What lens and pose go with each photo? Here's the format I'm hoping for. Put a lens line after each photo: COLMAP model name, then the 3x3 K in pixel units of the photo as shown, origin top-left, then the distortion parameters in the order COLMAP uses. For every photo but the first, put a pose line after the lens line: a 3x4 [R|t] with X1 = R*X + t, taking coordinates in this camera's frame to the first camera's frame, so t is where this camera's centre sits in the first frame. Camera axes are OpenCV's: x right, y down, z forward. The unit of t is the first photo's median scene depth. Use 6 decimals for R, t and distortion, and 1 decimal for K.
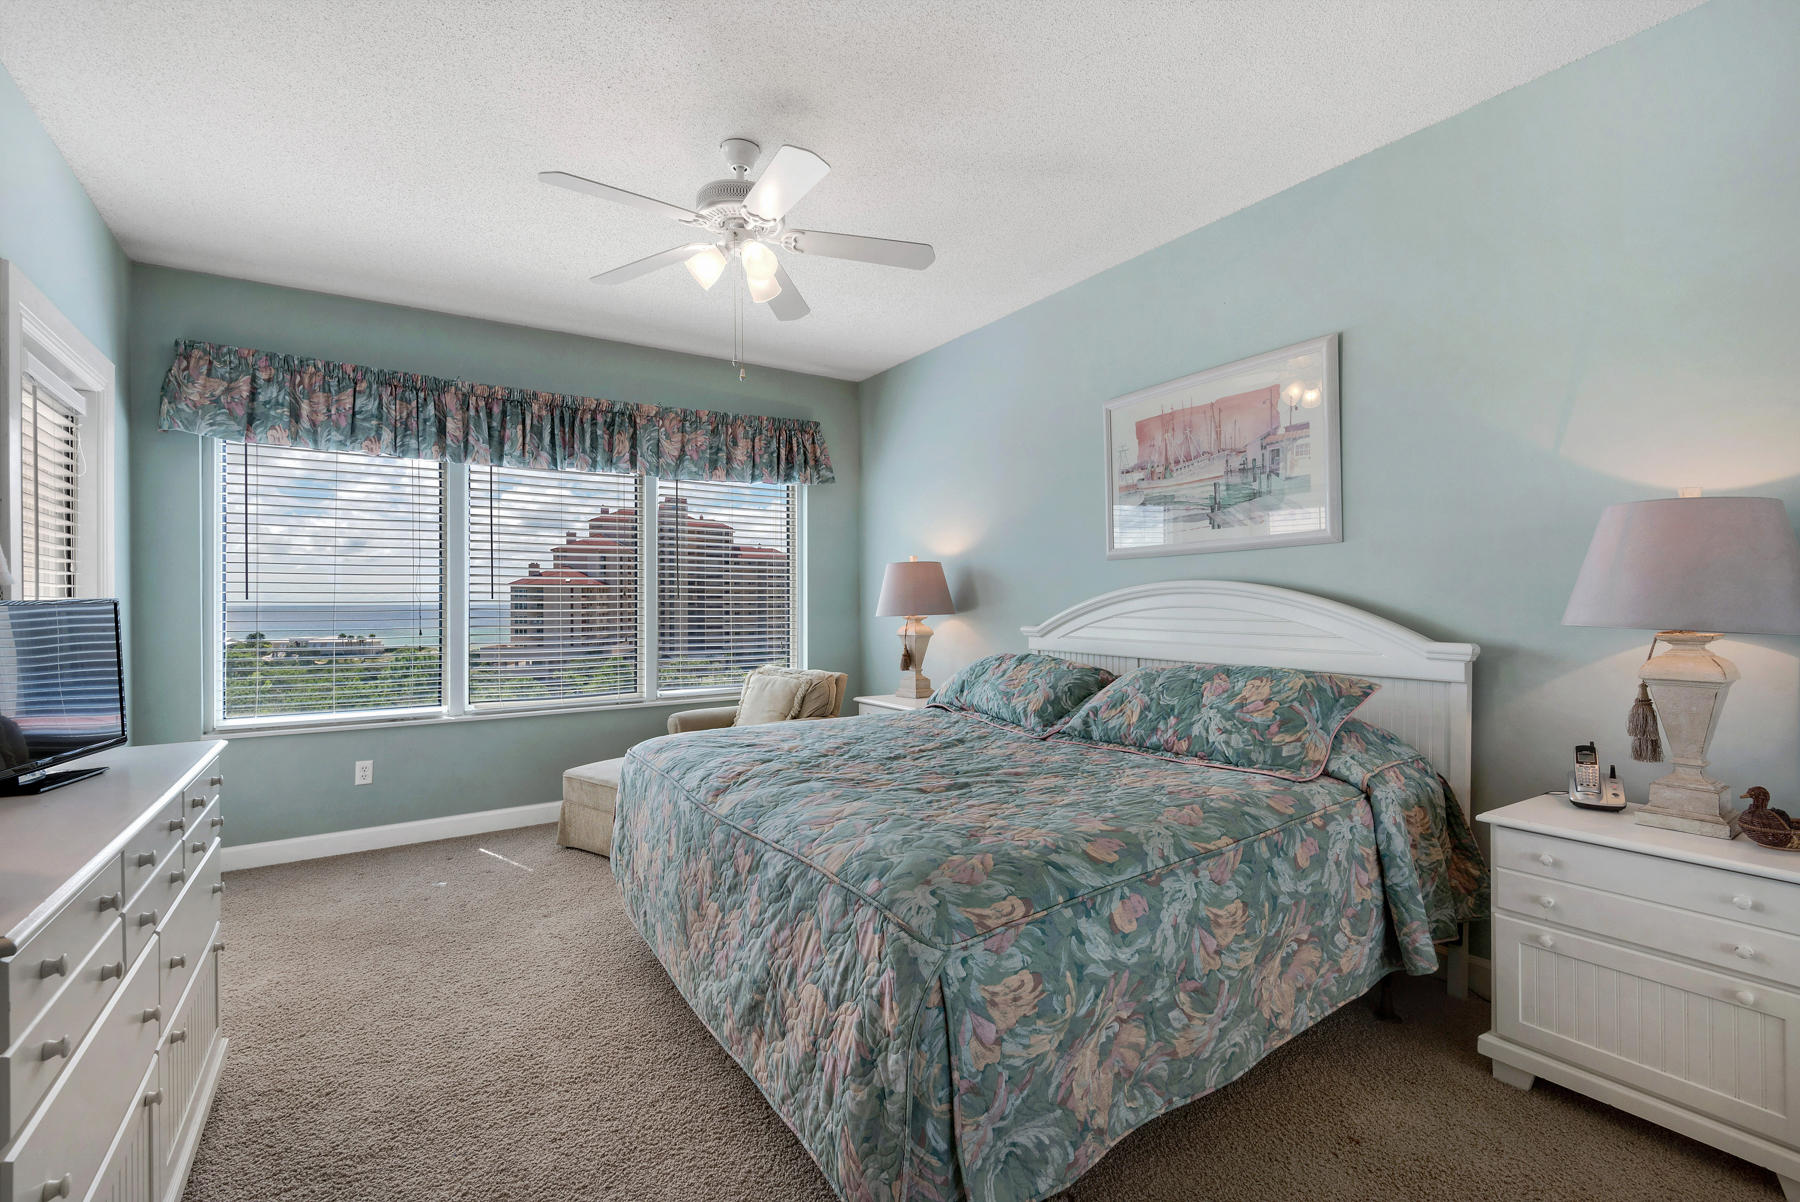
lens RADIAL K [[800.1, 0, 898.9], [0, 800.1, 605.6], [0, 0, 1]] dist [-0.001015, -0.000802]
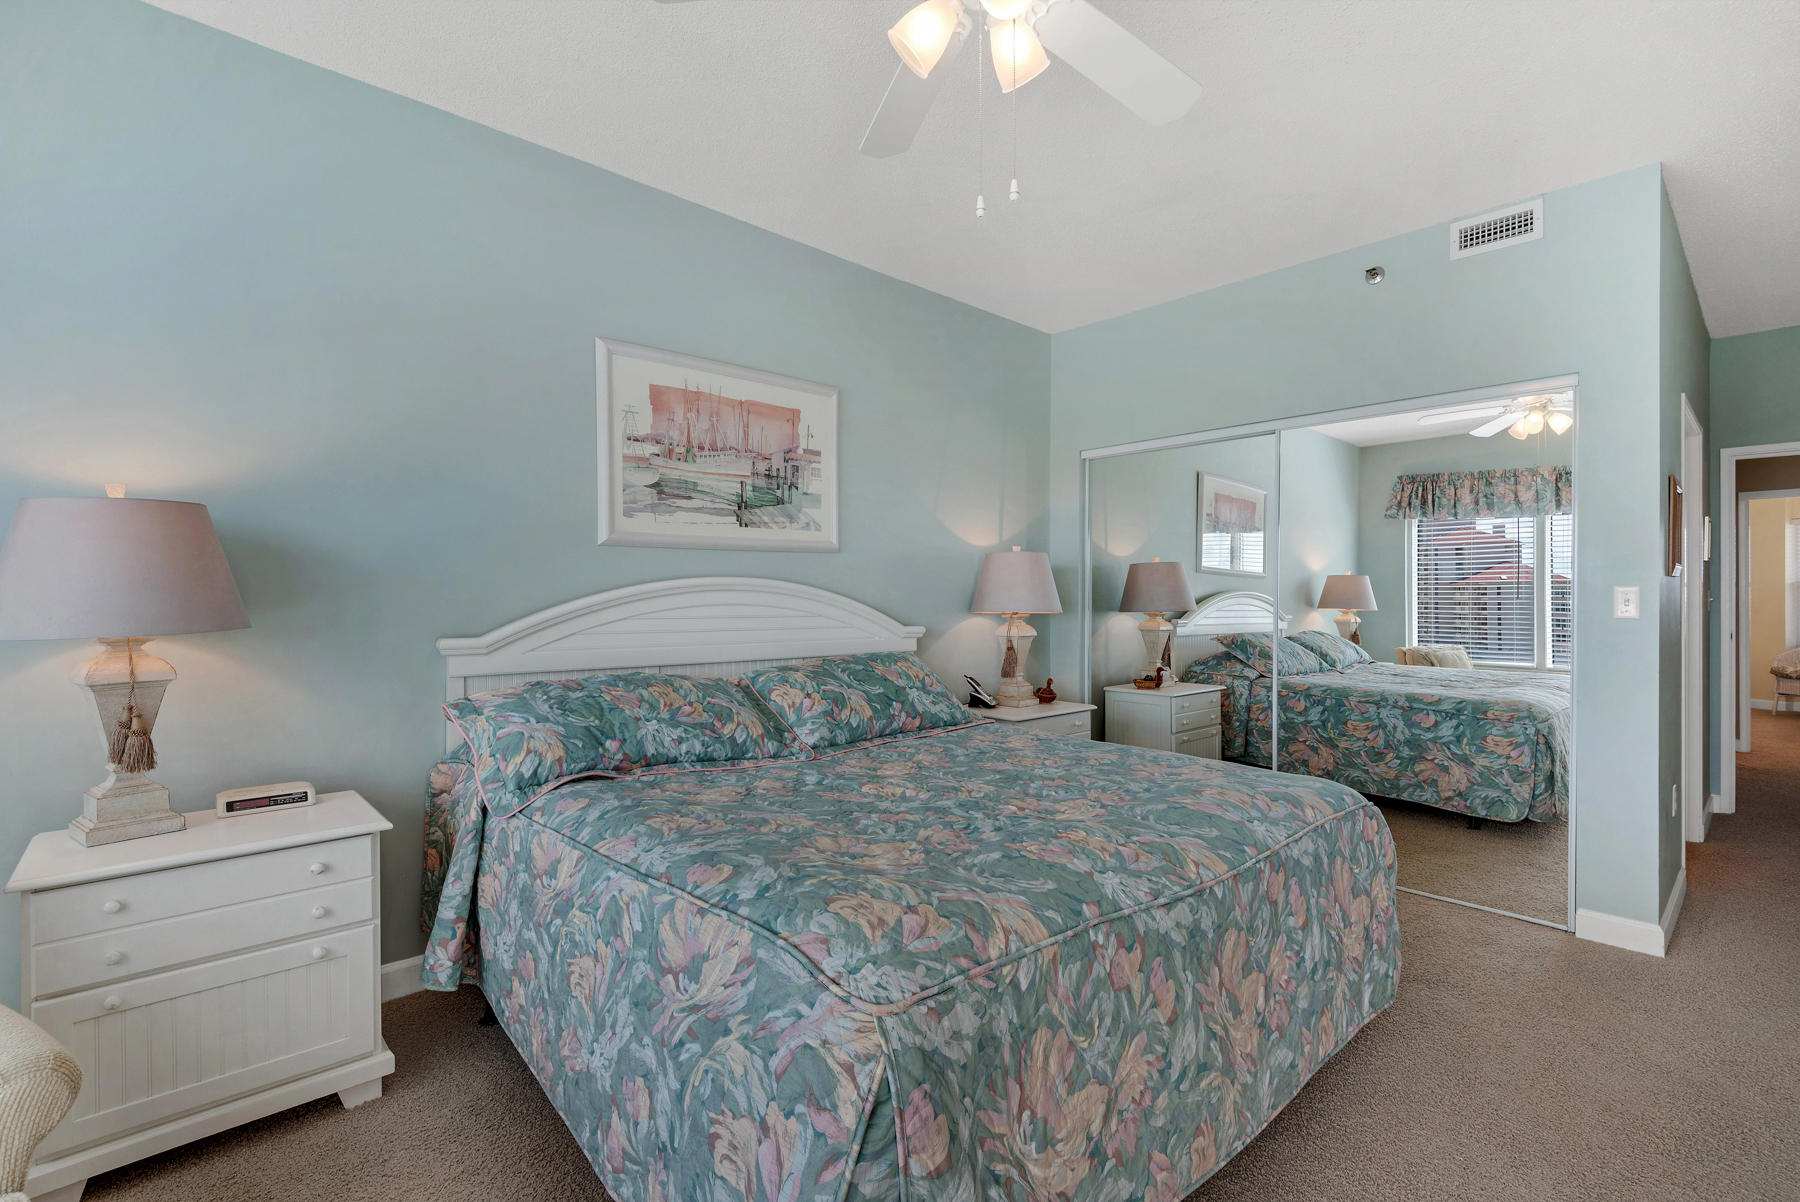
lens RADIAL K [[800.1, 0, 898.9], [0, 800.1, 605.6], [0, 0, 1]] dist [-0.001015, -0.000802]
pose [[-0.152555, 0.008393, 0.988259, -0.626756], [0.011358, 0.999913, -0.006738, 0.011568], [-0.988230, 0.010197, -0.152637, 0.964124]]
